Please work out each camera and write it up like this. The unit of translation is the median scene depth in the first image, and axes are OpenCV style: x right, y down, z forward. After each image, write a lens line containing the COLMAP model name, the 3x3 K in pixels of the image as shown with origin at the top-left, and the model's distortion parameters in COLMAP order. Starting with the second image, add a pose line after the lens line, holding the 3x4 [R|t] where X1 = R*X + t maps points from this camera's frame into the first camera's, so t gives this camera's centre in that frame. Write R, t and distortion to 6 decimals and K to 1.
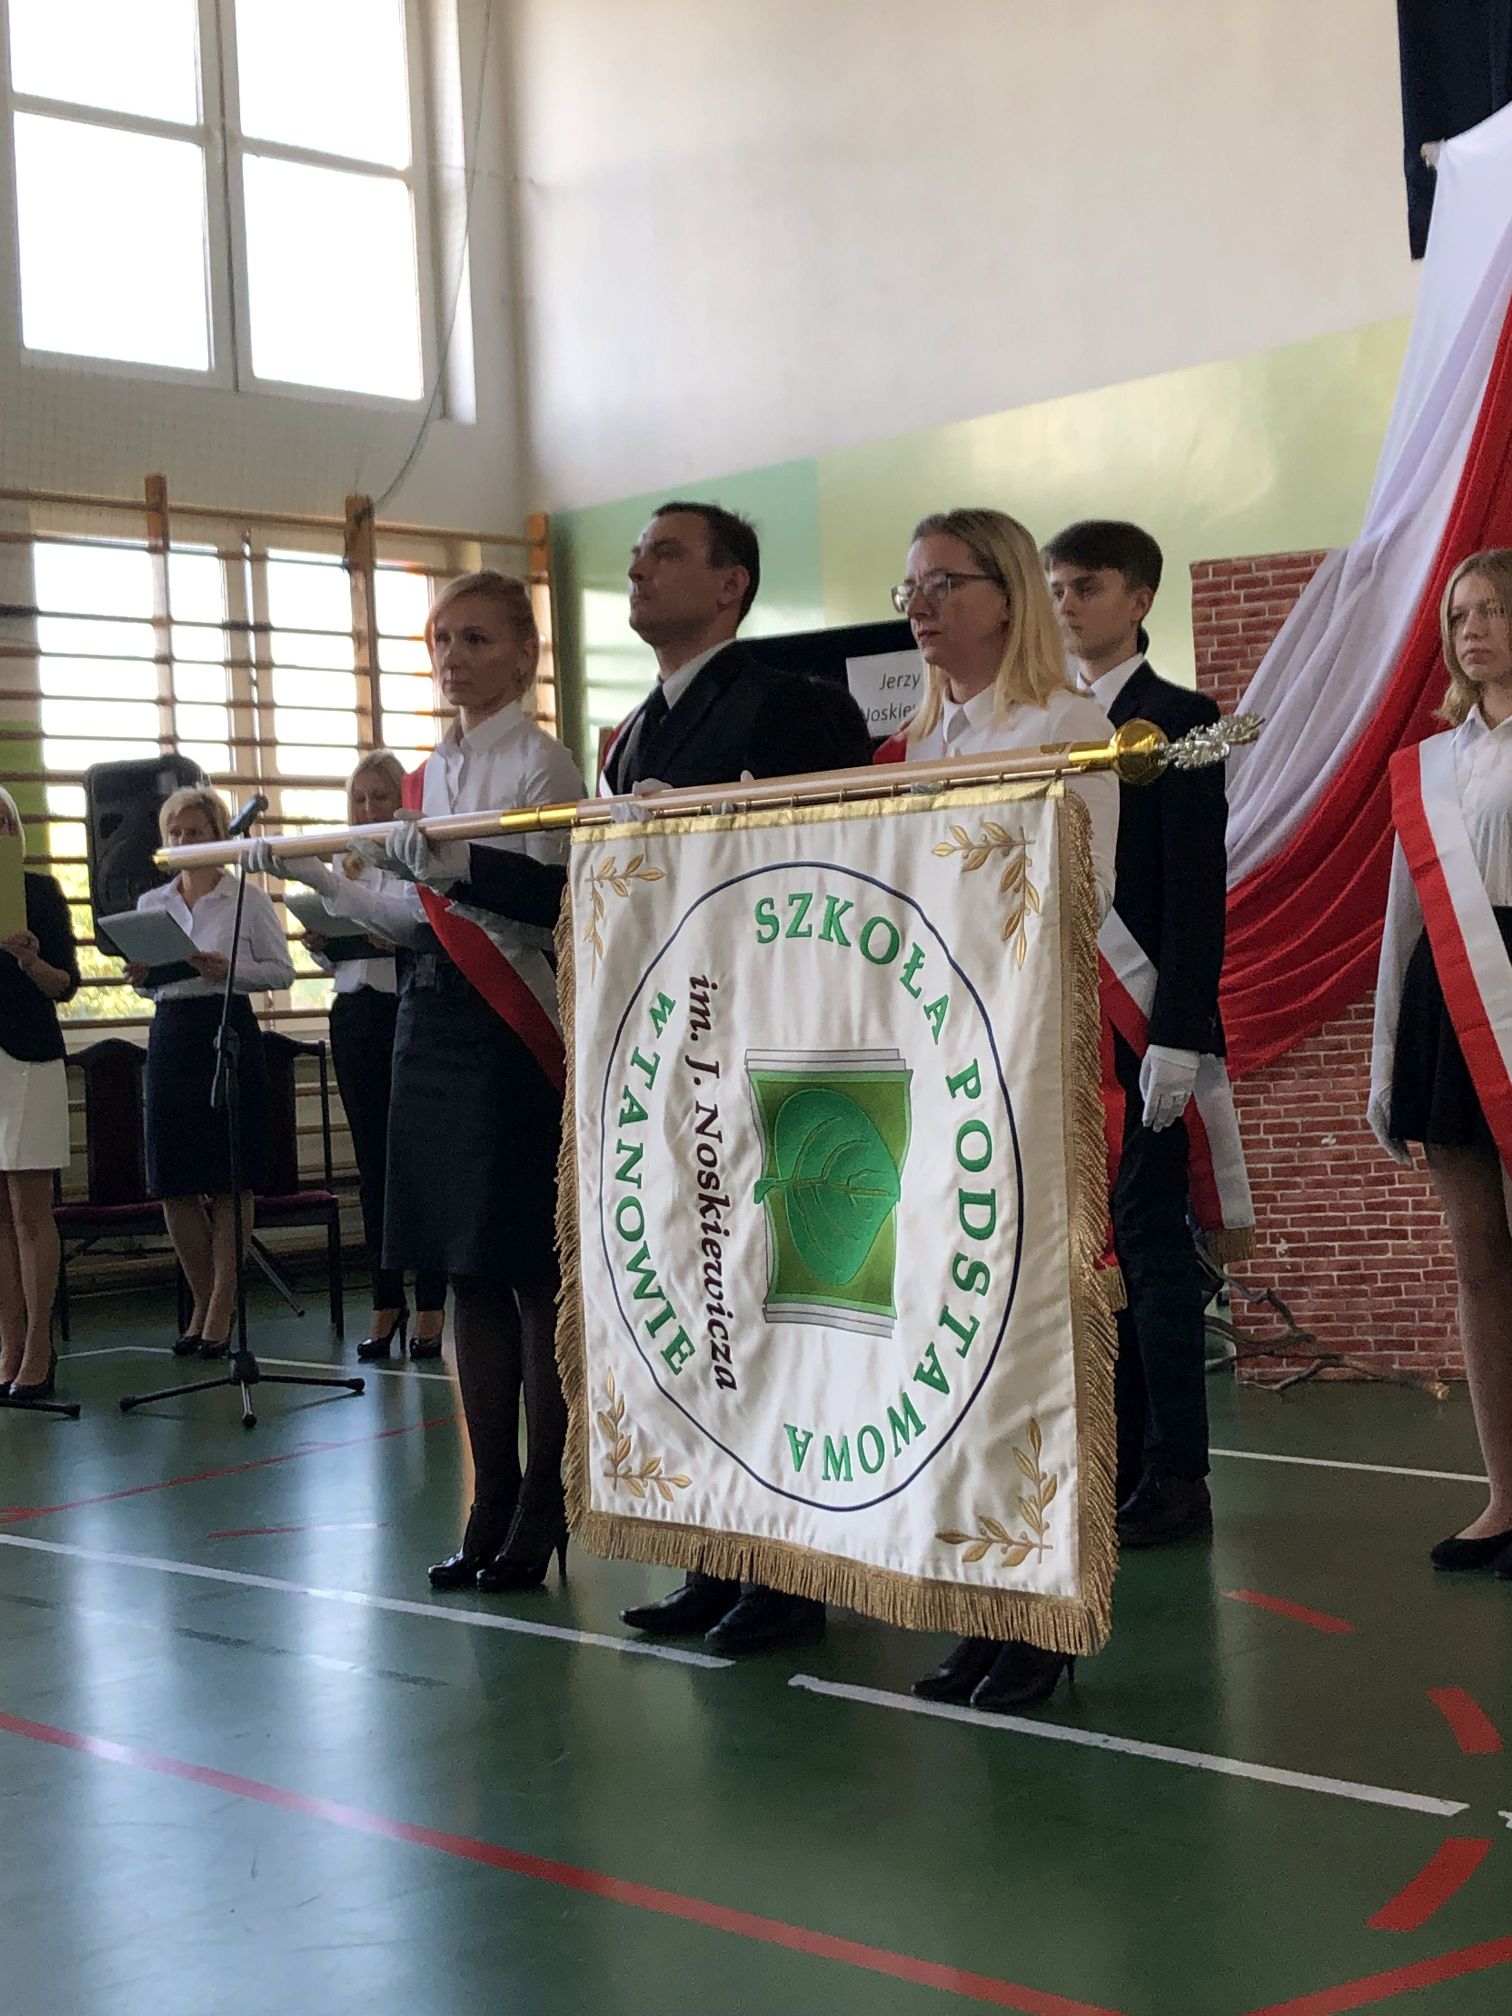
lens RADIAL K [[2995.8, 0, 756.0], [0, 2995.8, 1008.0], [0, 0, 1]] dist [0.186521, -0.727736]
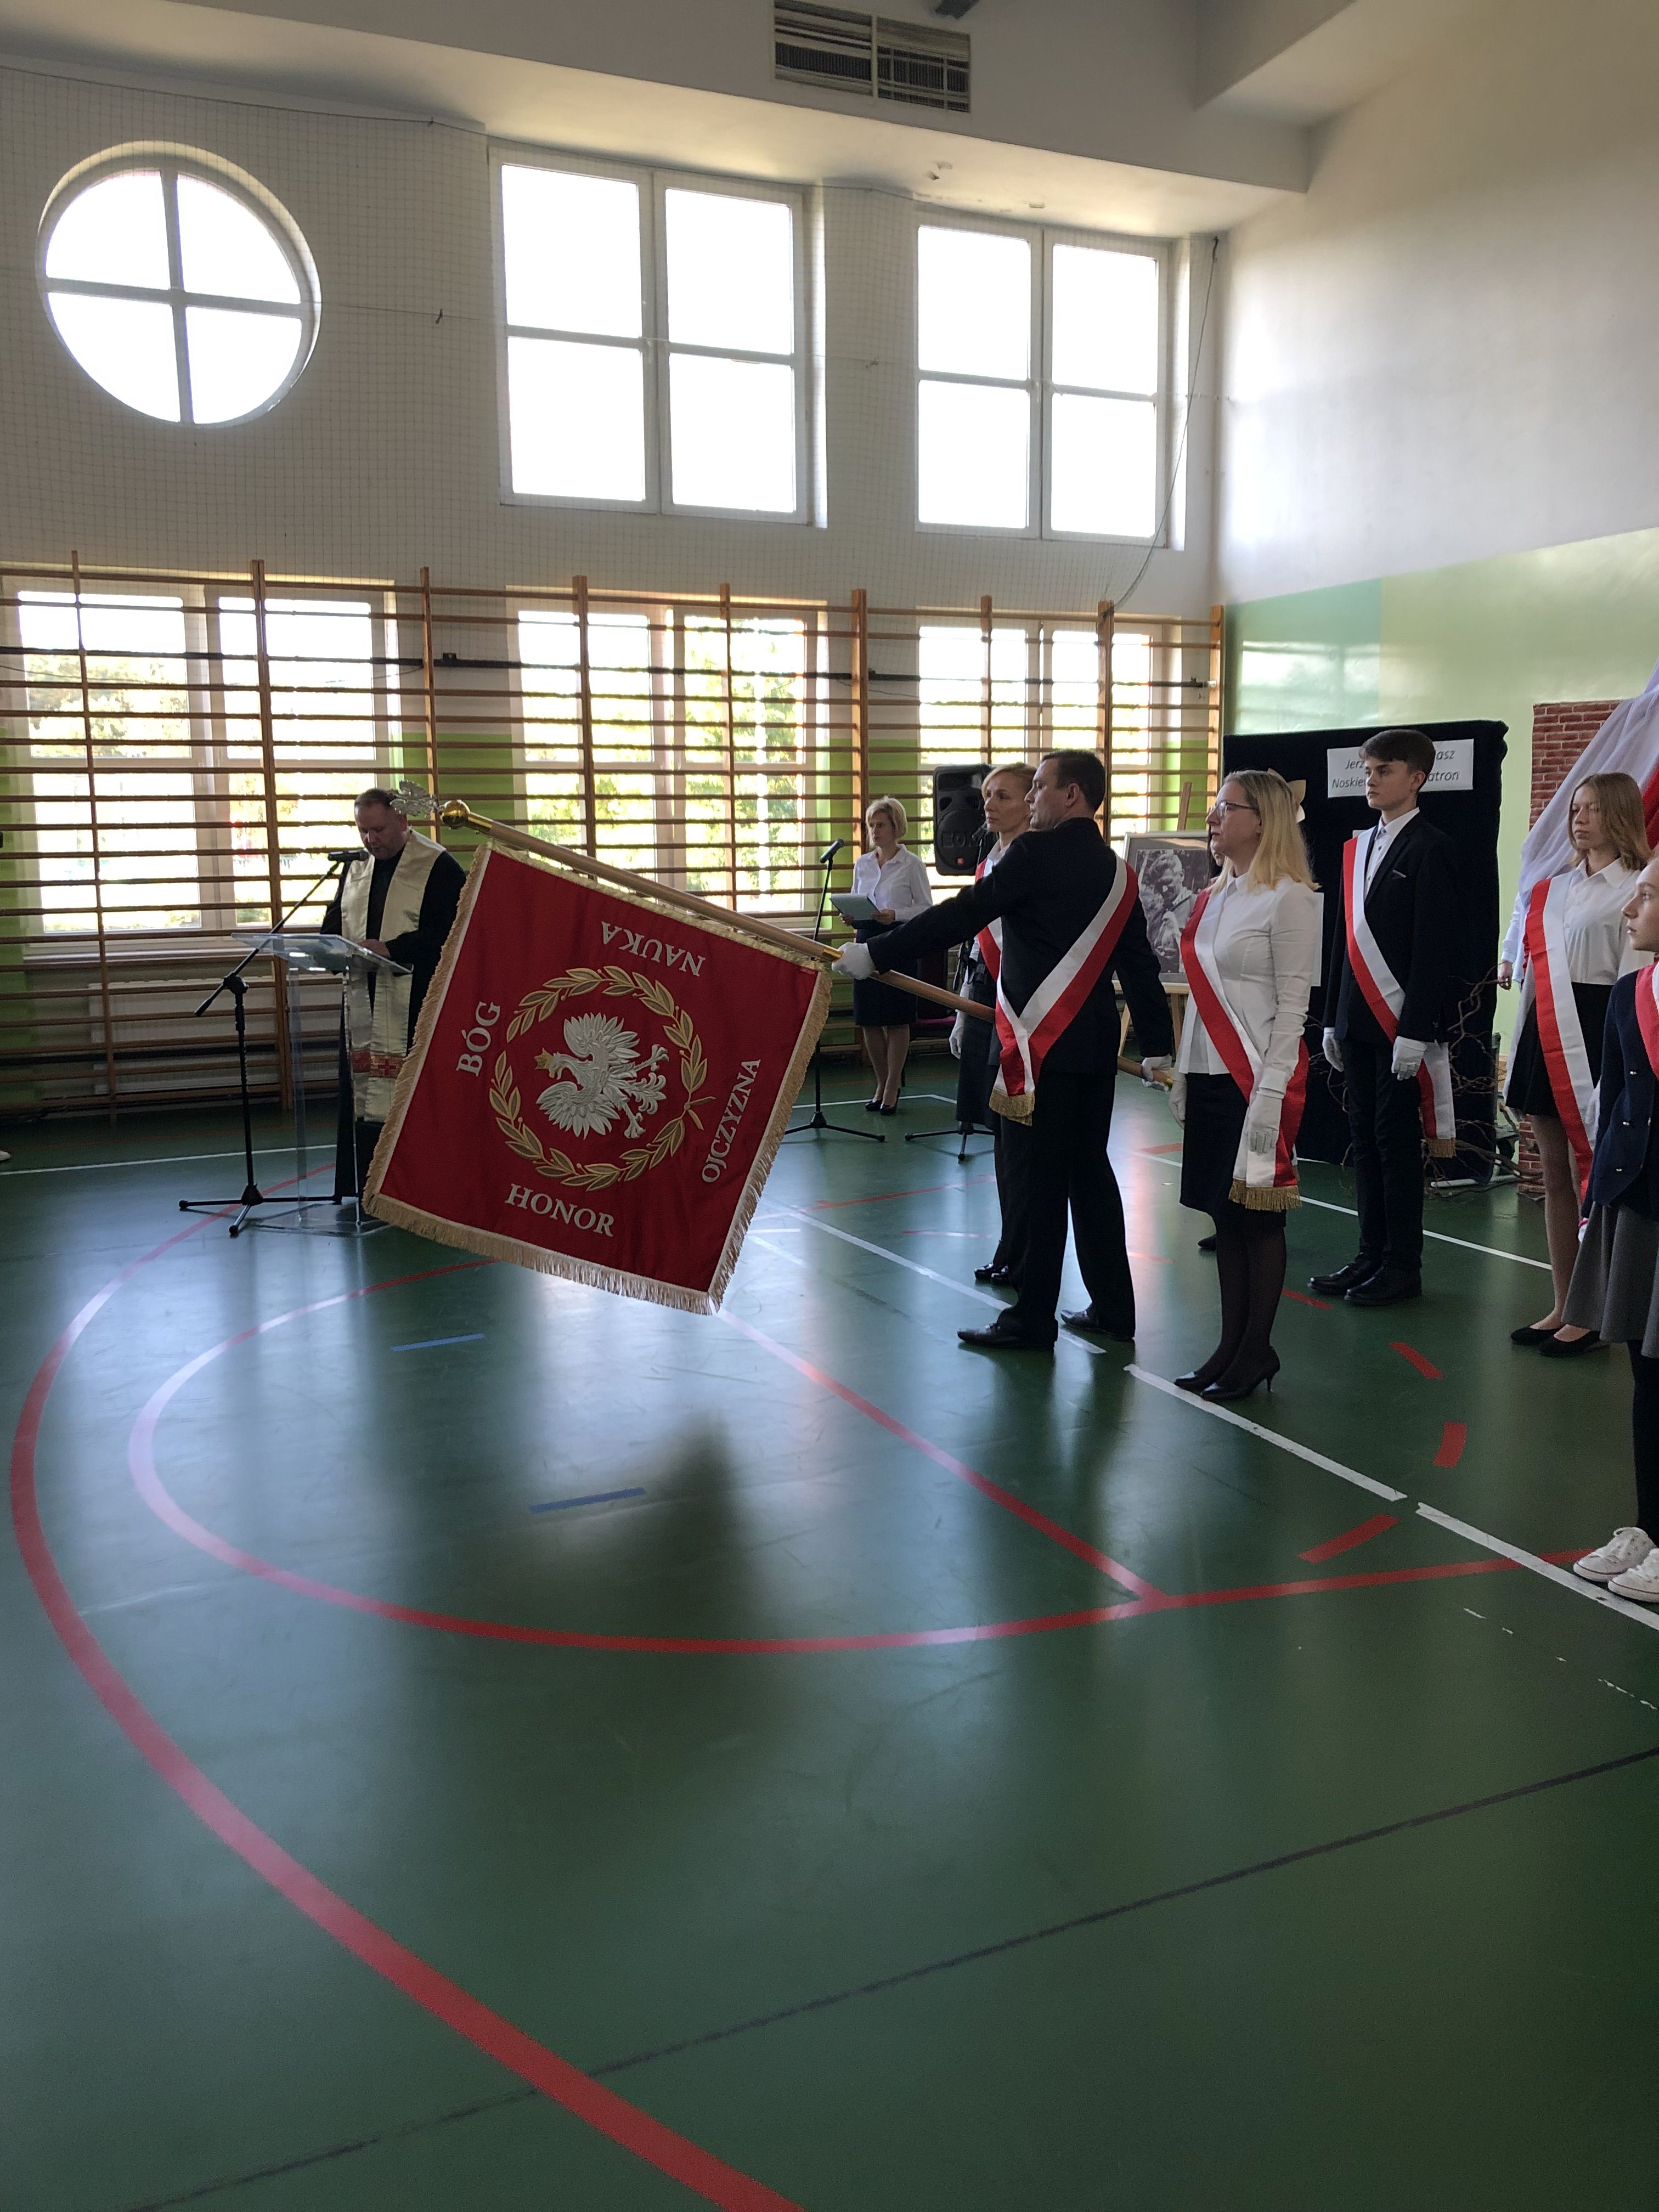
lens RADIAL K [[1823.5, 0, 829.5], [0, 1823.5, 1106.0], [0, 0, 1]] dist [0.012821, -0.000603]
pose [[0.943913, 0.084323, -0.319245, 0.078939], [-0.033014, 0.986099, 0.162847, -0.054157], [0.328539, -0.143174, 0.933576, -0.062198]]
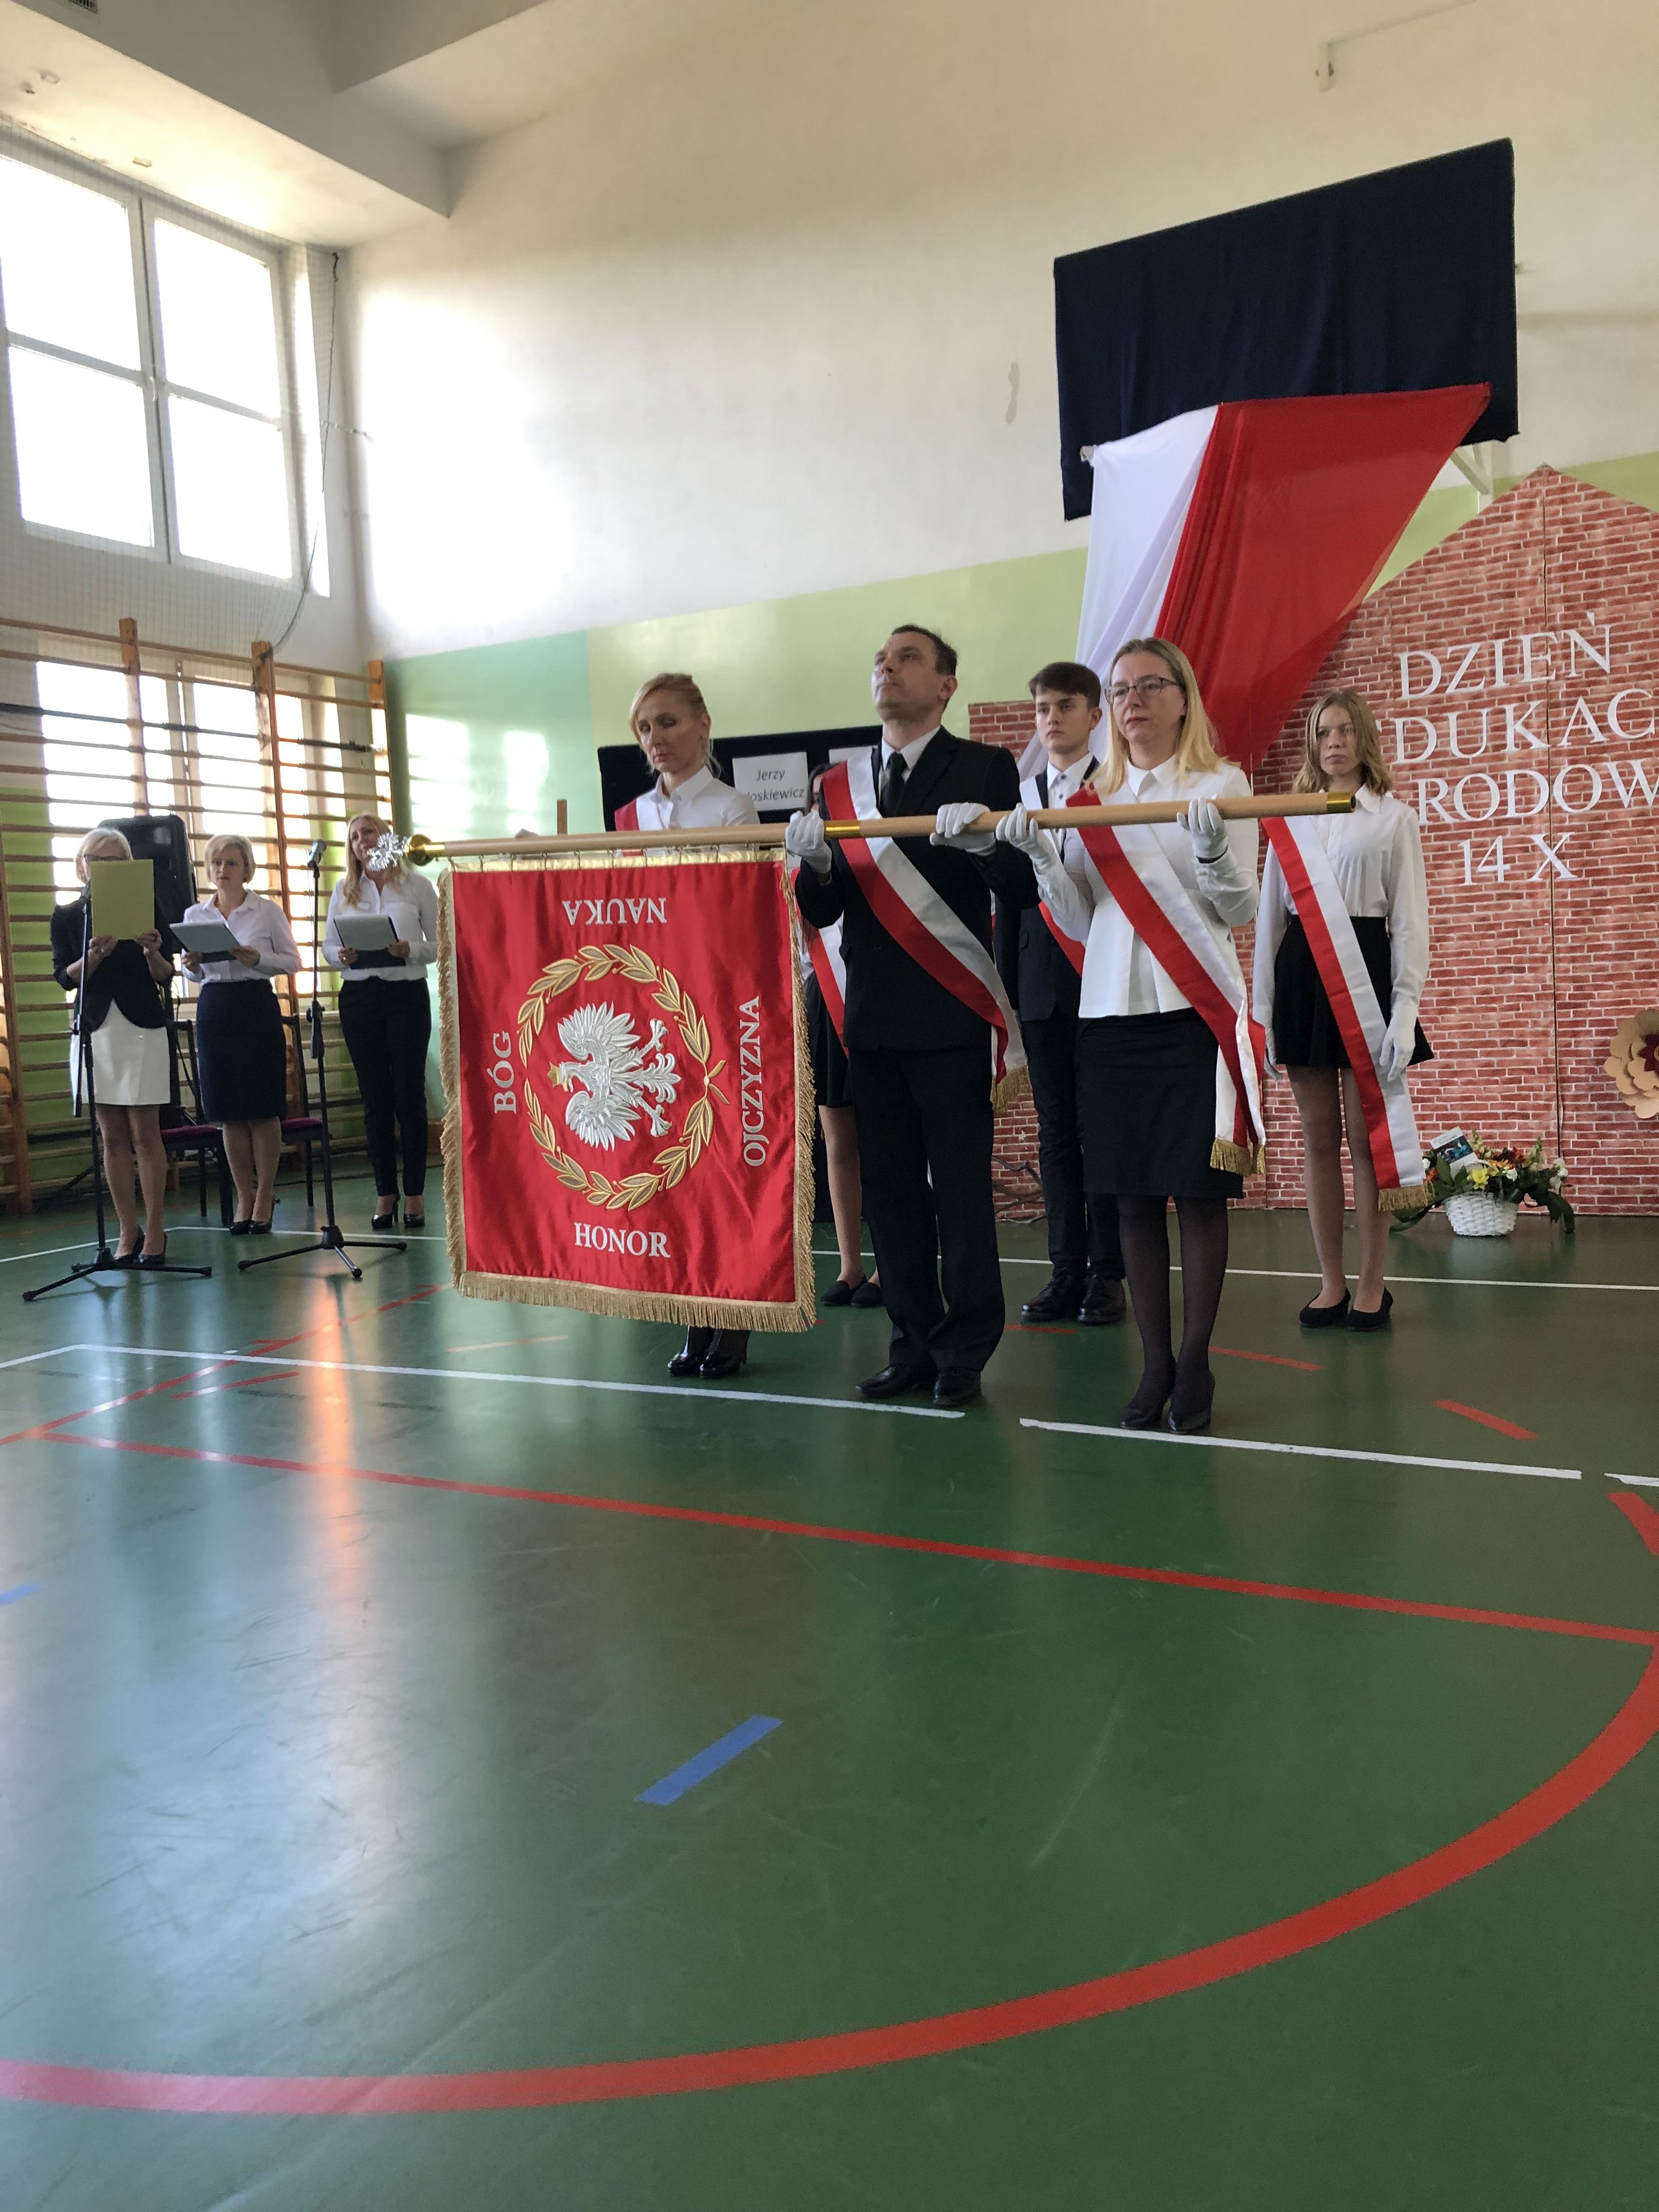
lens RADIAL K [[1824.9, 0, 829.5], [0, 1824.9, 1106.0], [0, 0, 1]] dist [0.040768, -0.018478]
pose [[0.957544, -0.019910, 0.287599, -0.136345], [0.003439, 0.998330, 0.057660, 0.004396], [-0.288266, -0.054223, 0.956014, 0.064996]]
